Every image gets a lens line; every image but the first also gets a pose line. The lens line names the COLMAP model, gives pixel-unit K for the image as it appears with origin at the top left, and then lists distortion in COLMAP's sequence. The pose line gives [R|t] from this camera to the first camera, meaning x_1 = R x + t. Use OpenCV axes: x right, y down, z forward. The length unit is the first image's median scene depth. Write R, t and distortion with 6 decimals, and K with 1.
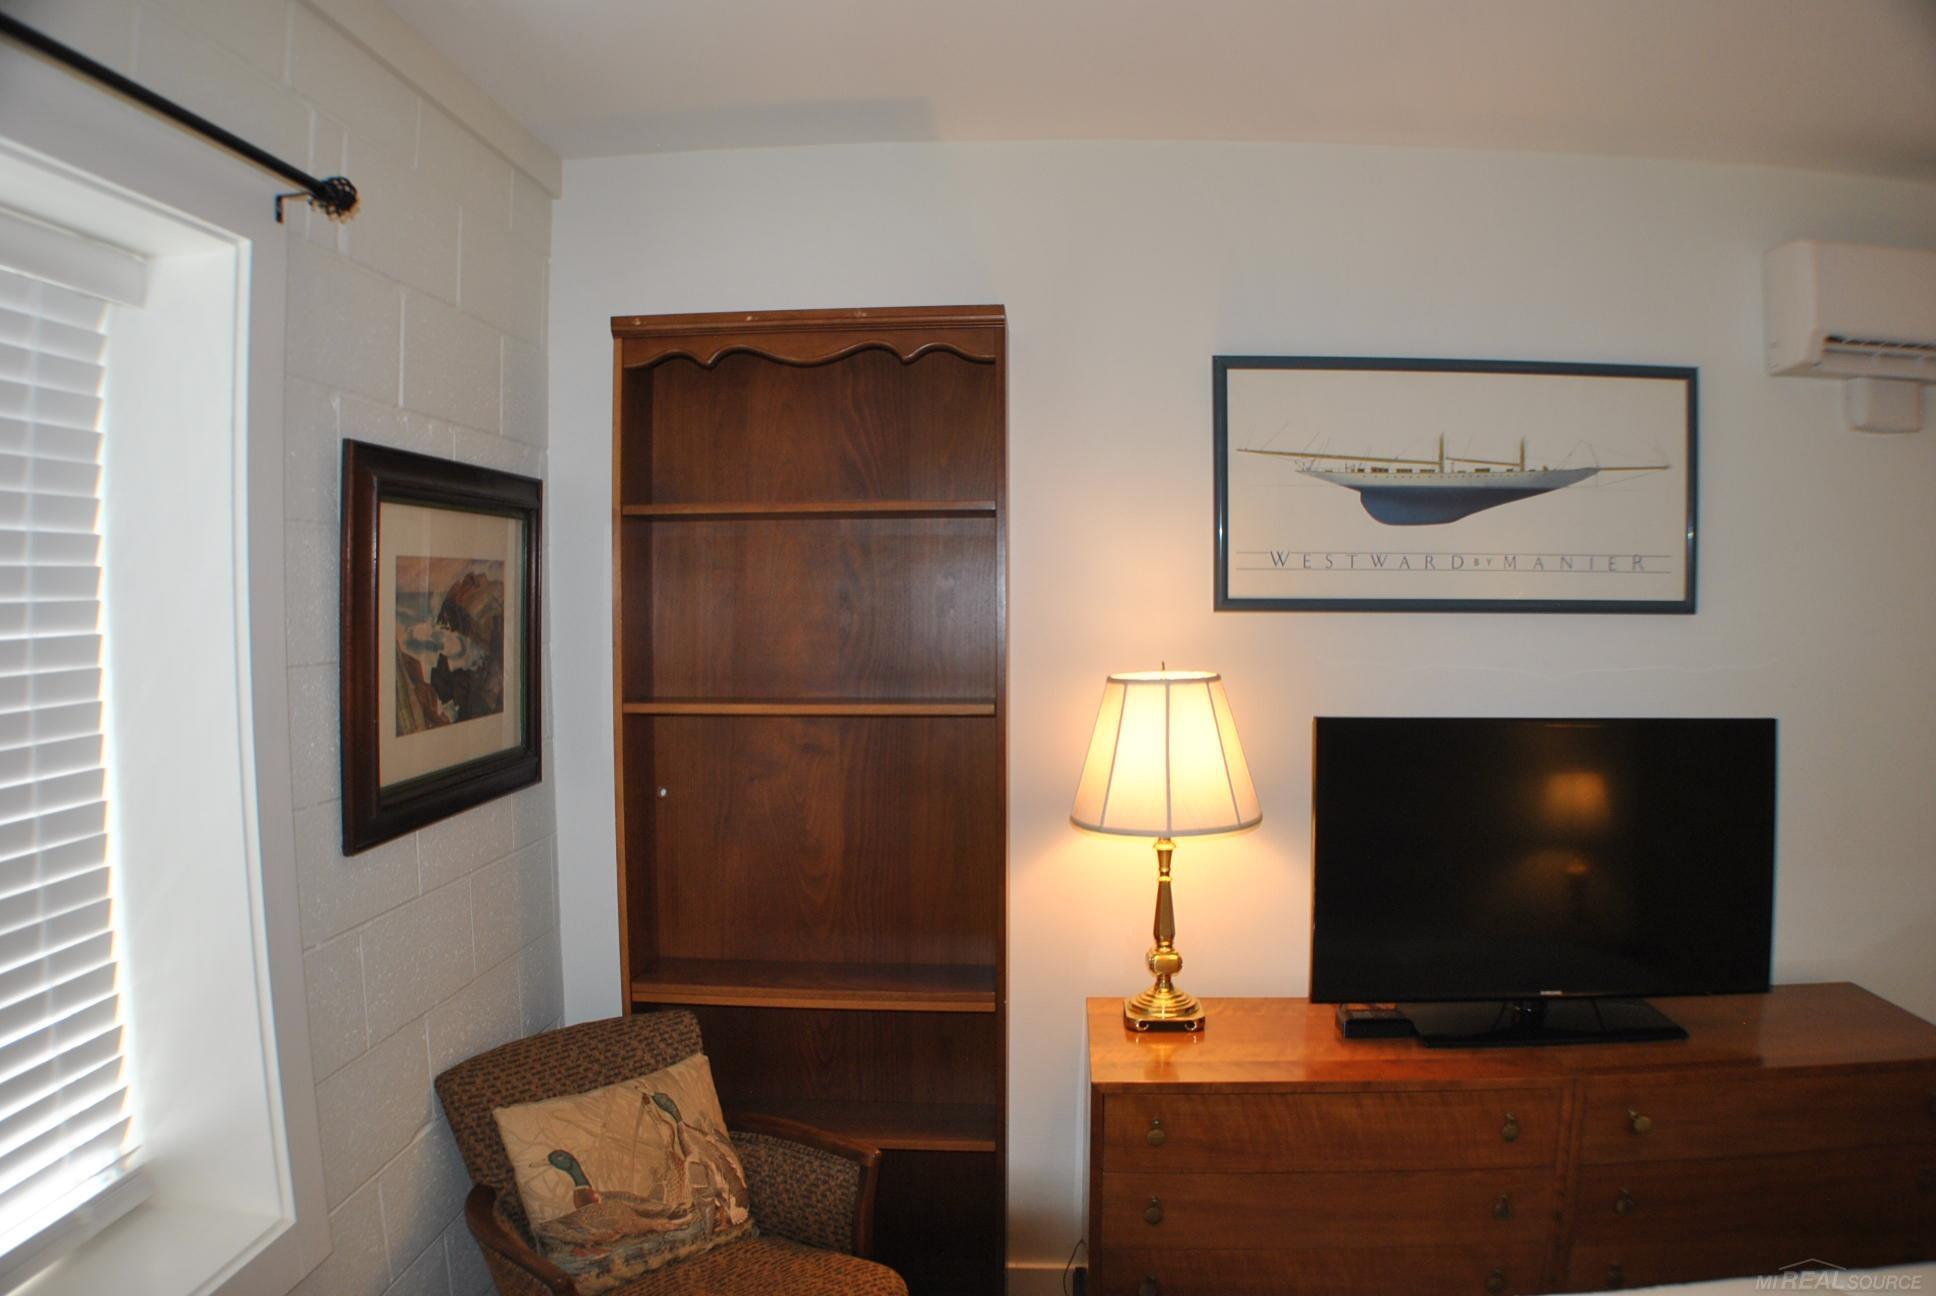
lens RADIAL K [[1419.2, 0, 979.6], [0, 1419.2, 690.9], [0, 0, 1]] dist [-0.131702, 0.012498]
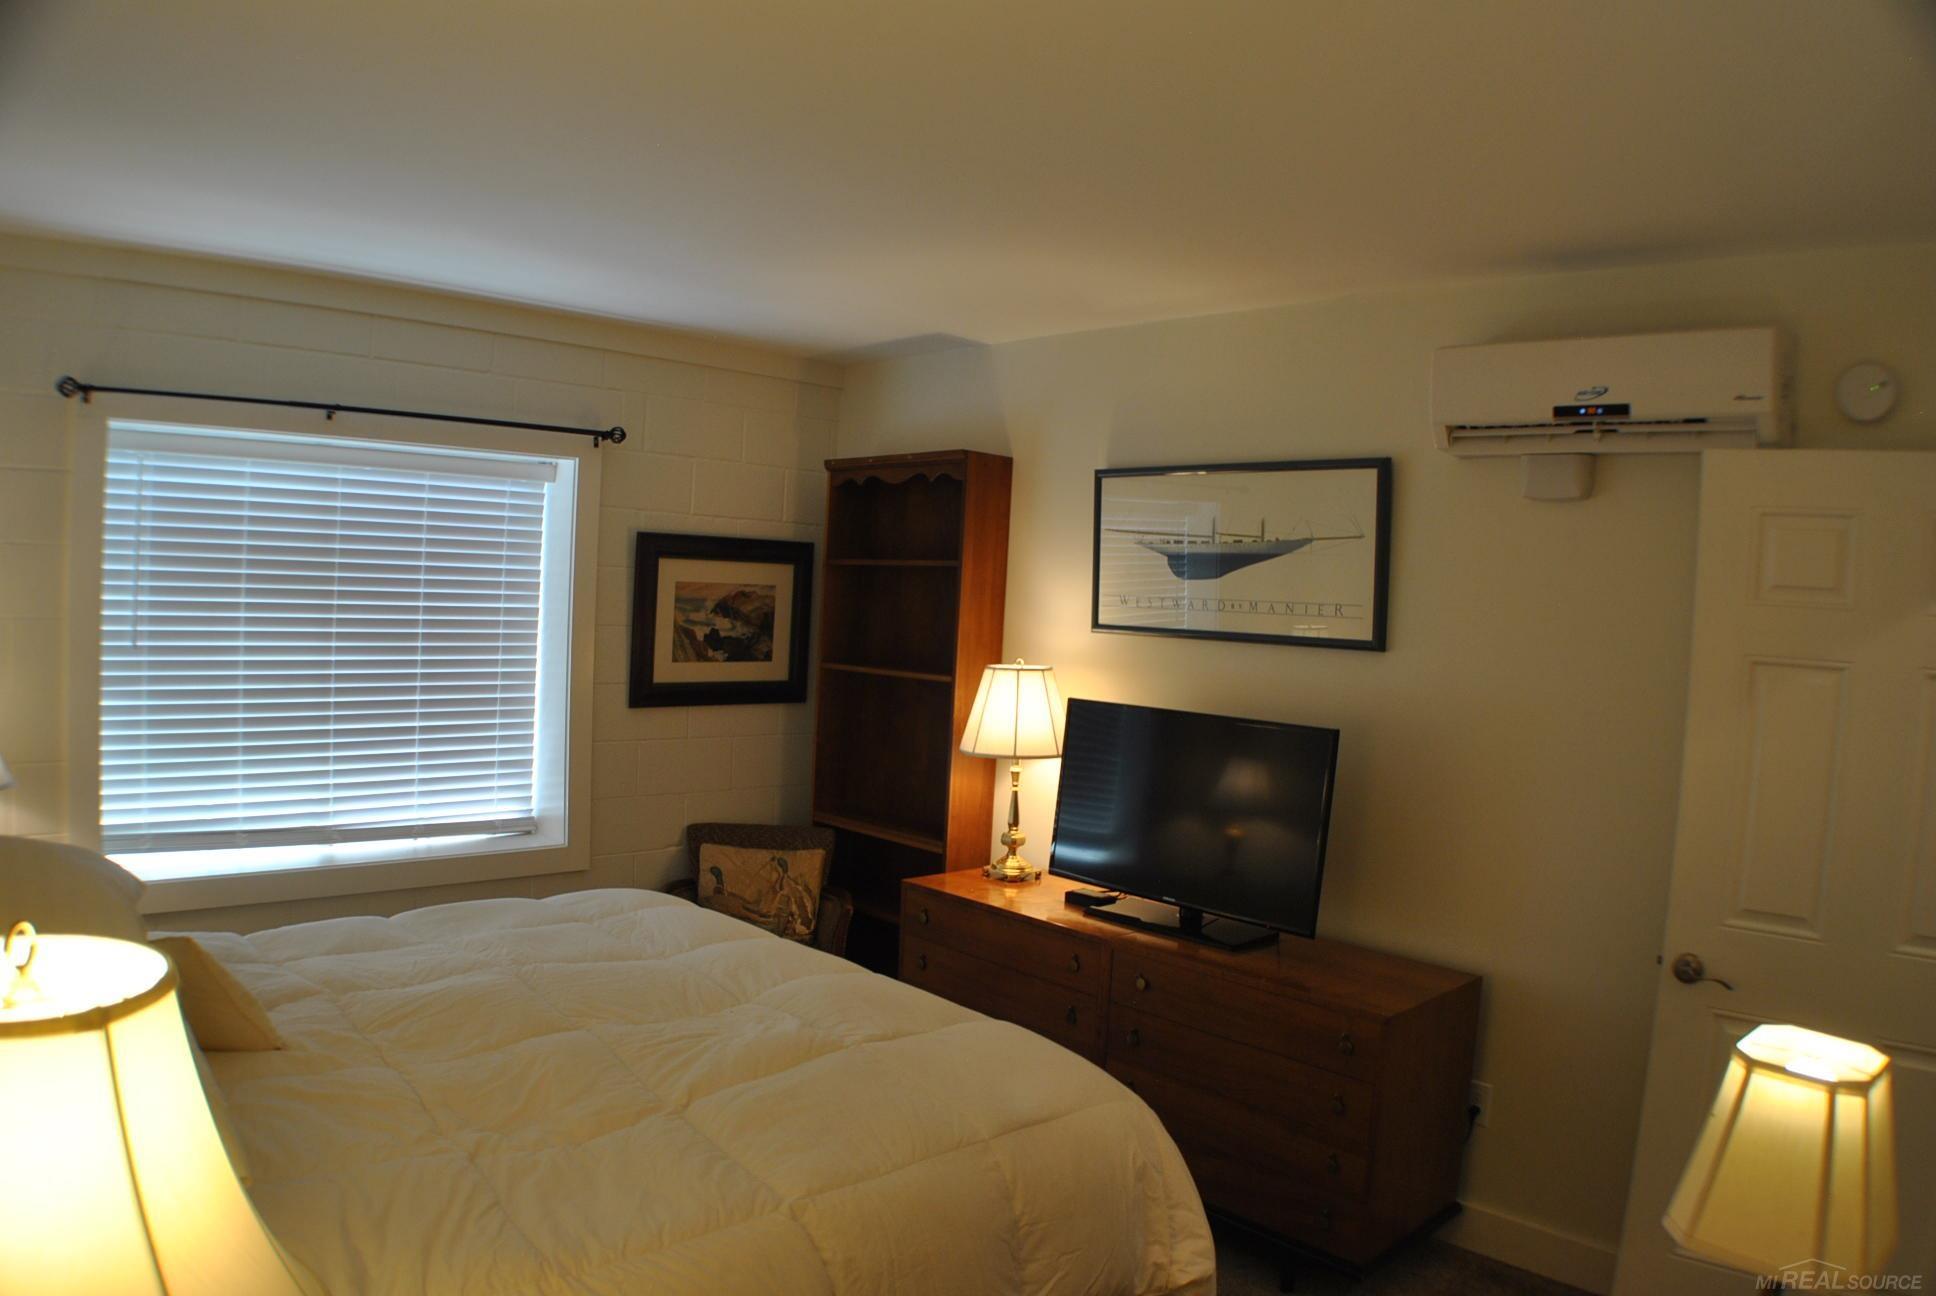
lens RADIAL K [[1419.2, 0, 960.6], [0, 1419.2, 651.3], [0, 0, 1]] dist [-0.131702, 0.012498]
pose [[0.689605, 0.061153, -0.721600, 1.247793], [-0.094607, 0.995496, -0.006047, -0.011721], [0.717980, 0.072438, 0.692284, -0.198315]]
